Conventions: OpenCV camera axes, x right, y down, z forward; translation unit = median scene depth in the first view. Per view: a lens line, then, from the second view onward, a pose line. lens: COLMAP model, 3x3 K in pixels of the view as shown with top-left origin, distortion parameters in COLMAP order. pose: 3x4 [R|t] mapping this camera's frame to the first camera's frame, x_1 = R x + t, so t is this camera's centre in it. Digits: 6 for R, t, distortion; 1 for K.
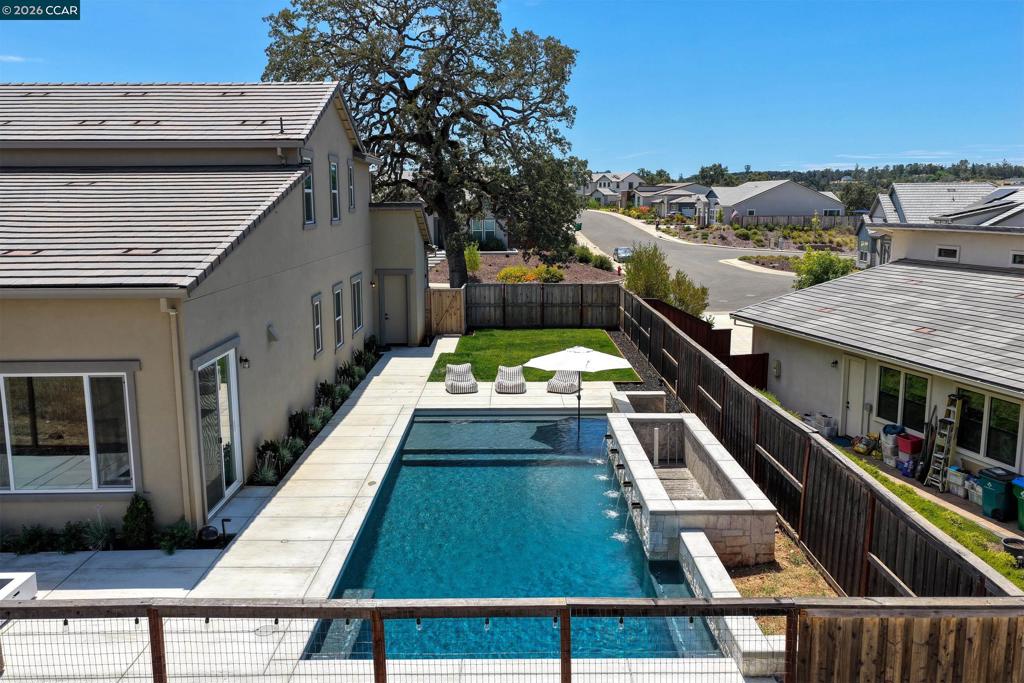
lens RADIAL K [[847.0, 0, 513.8], [0, 847.0, 341.9], [0, 0, 1]] dist [-0.012843, 0.035713]
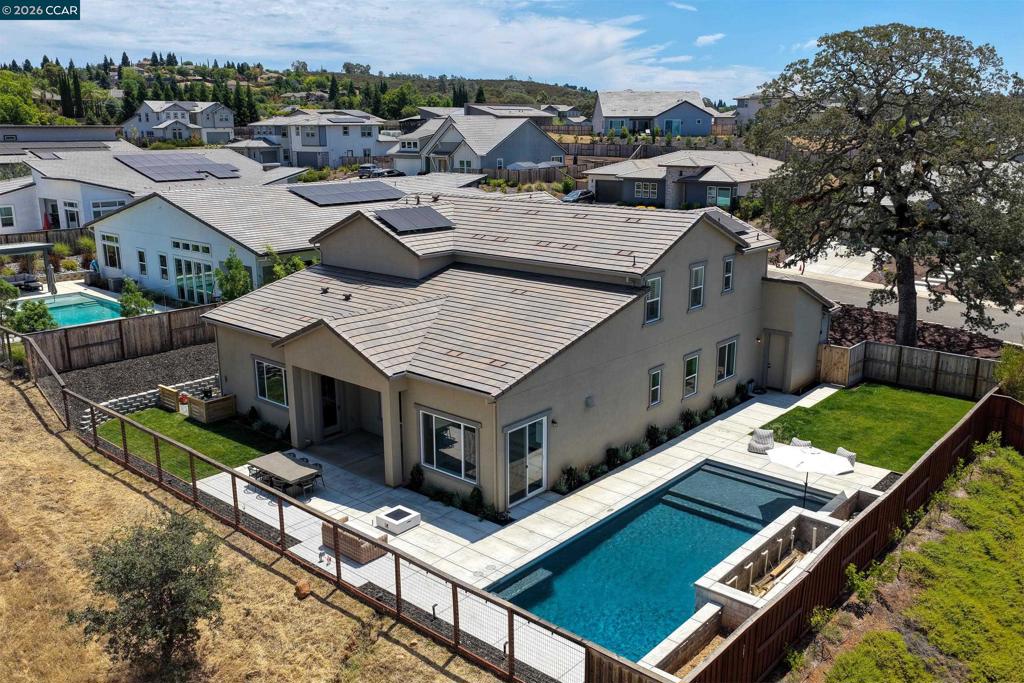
lens RADIAL K [[847.0, 0, 516.5], [0, 847.0, 343.8], [0, 0, 1]] dist [-0.012843, 0.035713]
pose [[0.750186, 0.165367, -0.640215, 0.519242], [-0.109816, 0.985935, 0.125987, -0.253631], [0.652044, -0.024208, 0.757794, -0.271772]]
